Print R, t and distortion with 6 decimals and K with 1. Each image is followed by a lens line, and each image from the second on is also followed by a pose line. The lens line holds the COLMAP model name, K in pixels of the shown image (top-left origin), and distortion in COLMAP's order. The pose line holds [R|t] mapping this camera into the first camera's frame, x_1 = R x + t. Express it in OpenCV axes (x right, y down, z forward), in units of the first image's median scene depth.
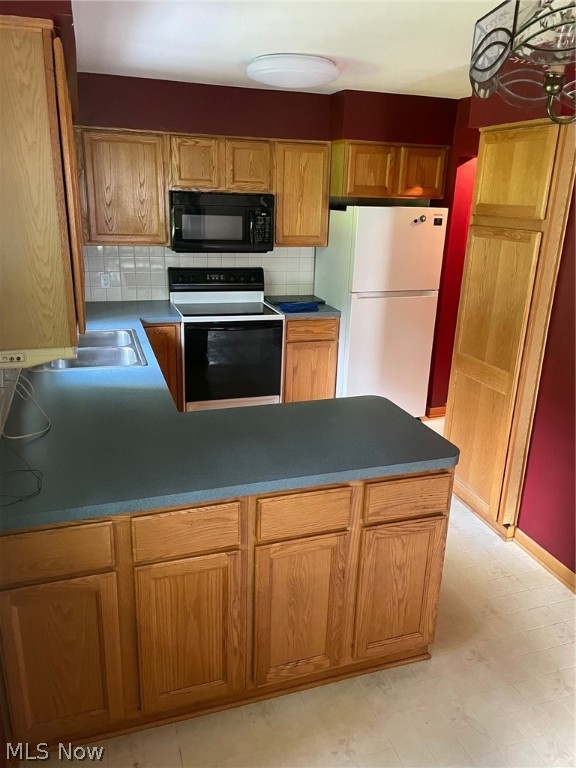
lens RADIAL K [[572.0, 0, 288.5], [0, 572.0, 385.0], [0, 0, 1]] dist [-0.000697, -0.014612]
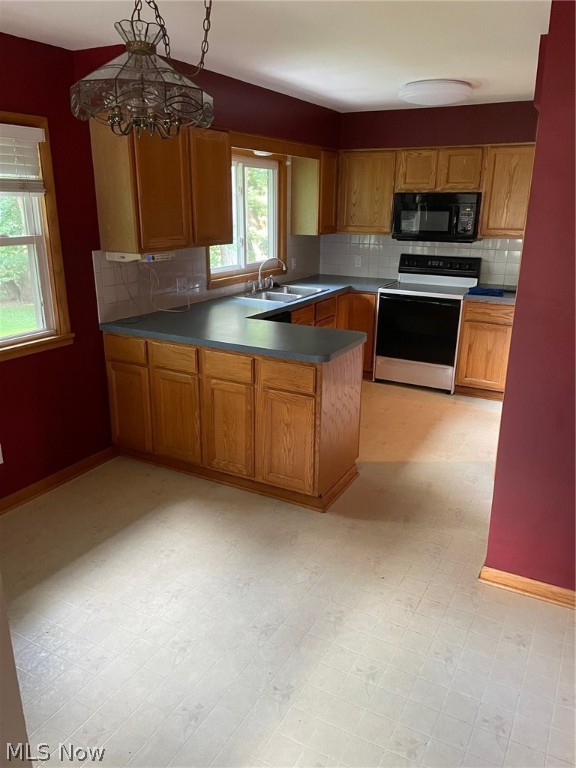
lens RADIAL K [[572.0, 0, 282.4], [0, 572.0, 384.0], [0, 0, 1]] dist [-0.000697, -0.014612]
pose [[0.673398, 0.196981, -0.712554, 0.620326], [-0.216033, 0.974210, 0.065153, 0.055910], [0.707011, 0.110061, 0.698585, -0.046283]]
